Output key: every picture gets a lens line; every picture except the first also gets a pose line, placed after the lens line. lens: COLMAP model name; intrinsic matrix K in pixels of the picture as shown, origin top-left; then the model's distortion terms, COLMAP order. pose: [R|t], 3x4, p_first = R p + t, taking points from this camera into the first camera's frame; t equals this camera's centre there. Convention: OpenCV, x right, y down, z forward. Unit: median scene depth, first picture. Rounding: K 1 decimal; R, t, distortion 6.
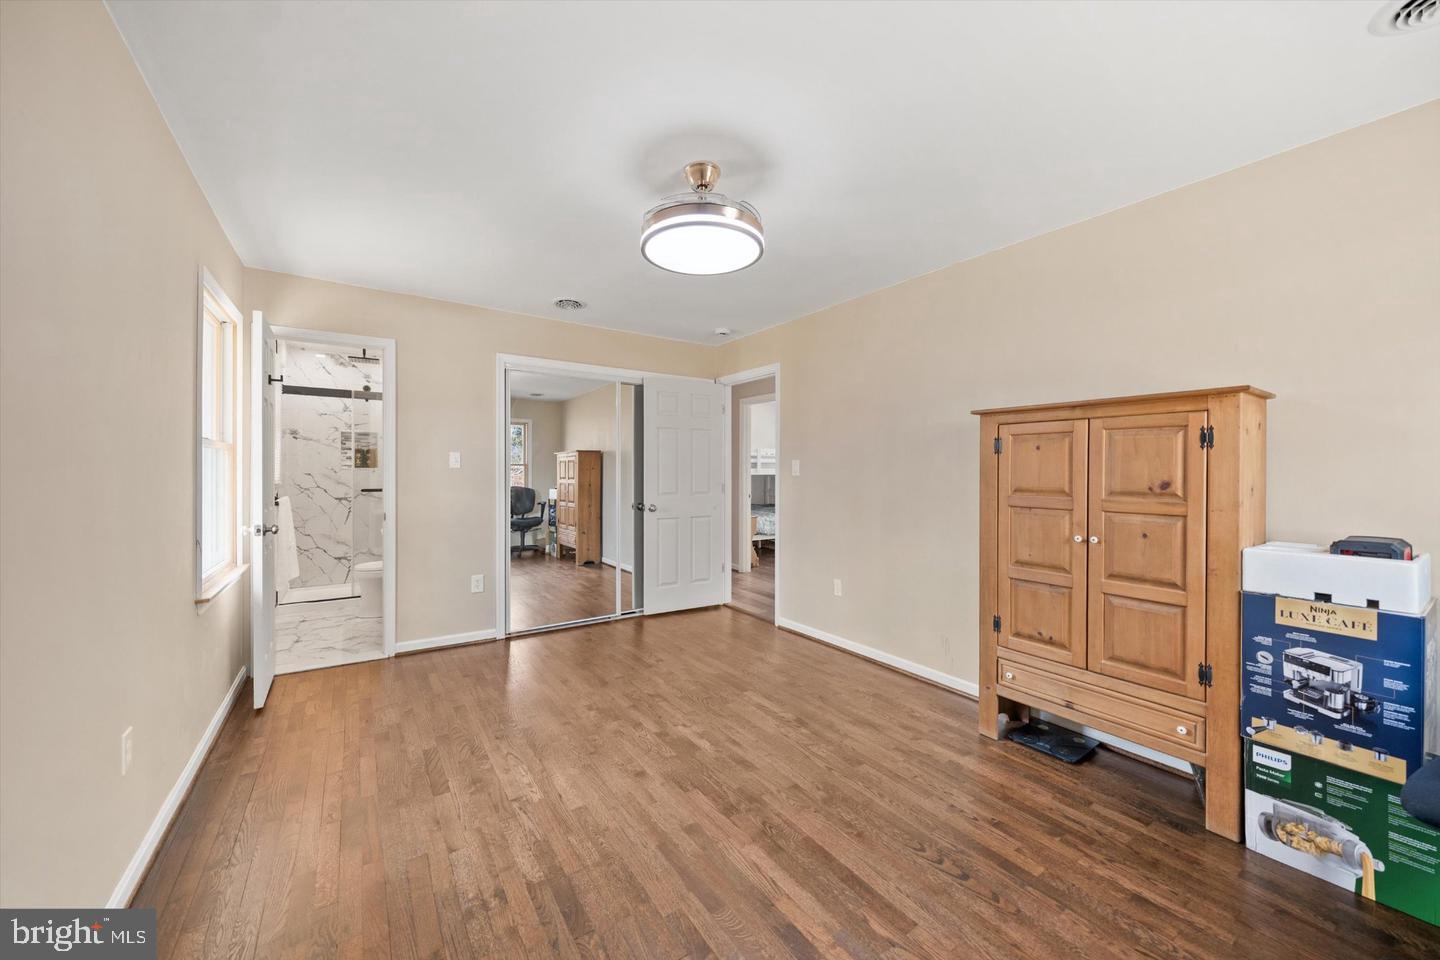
lens RADIAL K [[498.2, 0, 716.6], [0, 498.2, 478.9], [0, 0, 1]] dist [0.000423, 0.000048]
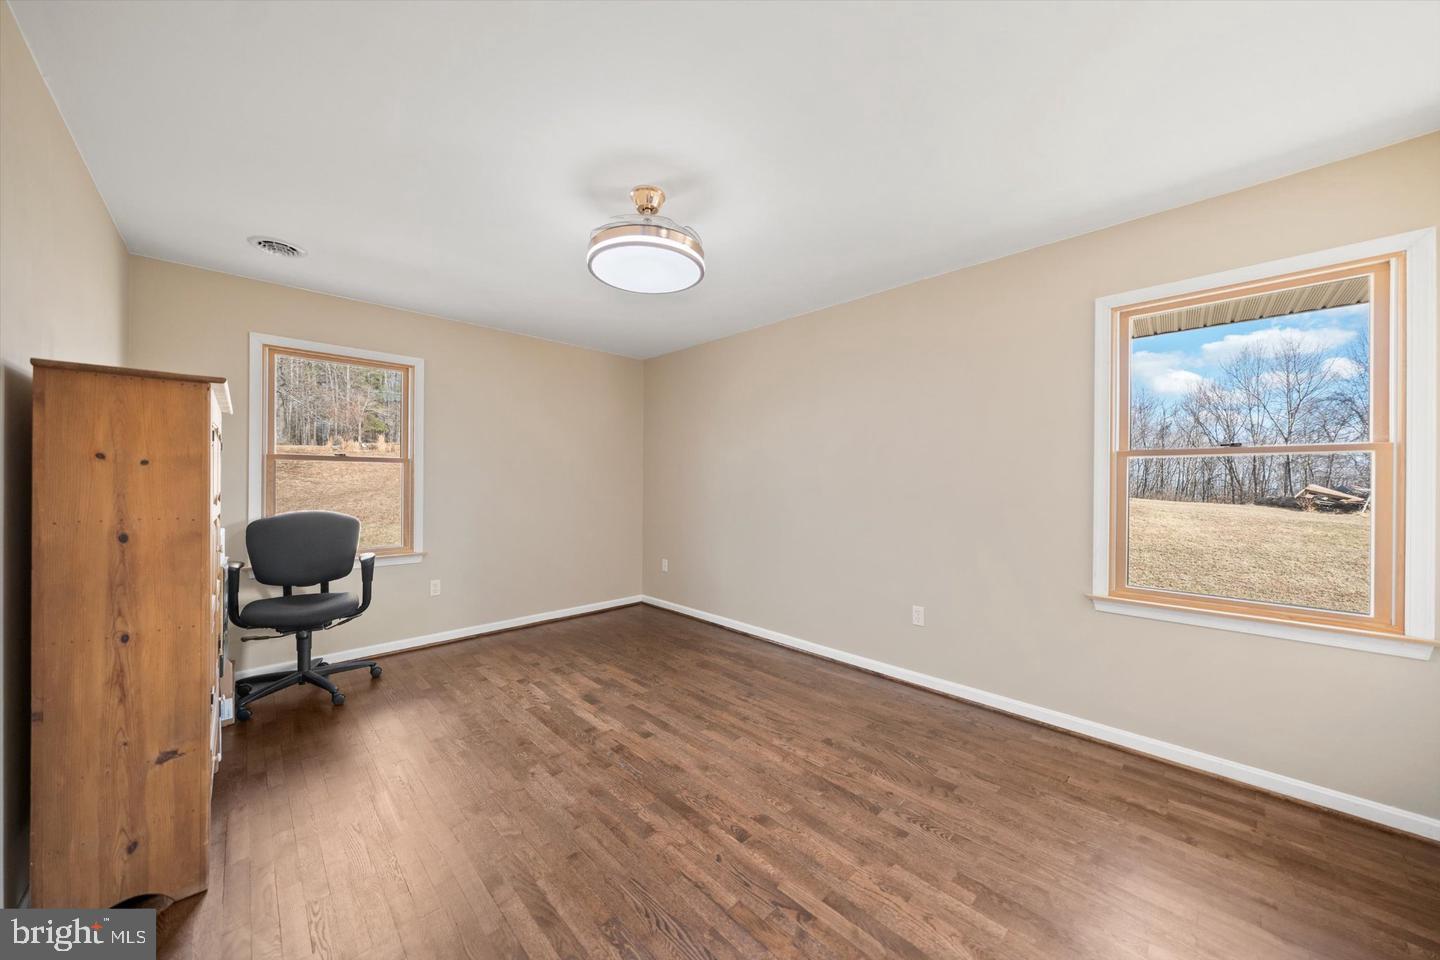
lens RADIAL K [[498.2, 0, 716.6], [0, 498.2, 478.9], [0, 0, 1]] dist [0.000423, 0.000048]
pose [[-0.984604, -0.009393, -0.174550, 0.009468], [-0.010048, 0.999945, 0.002873, -0.018258], [0.174513, 0.004582, -0.984644, 2.263362]]
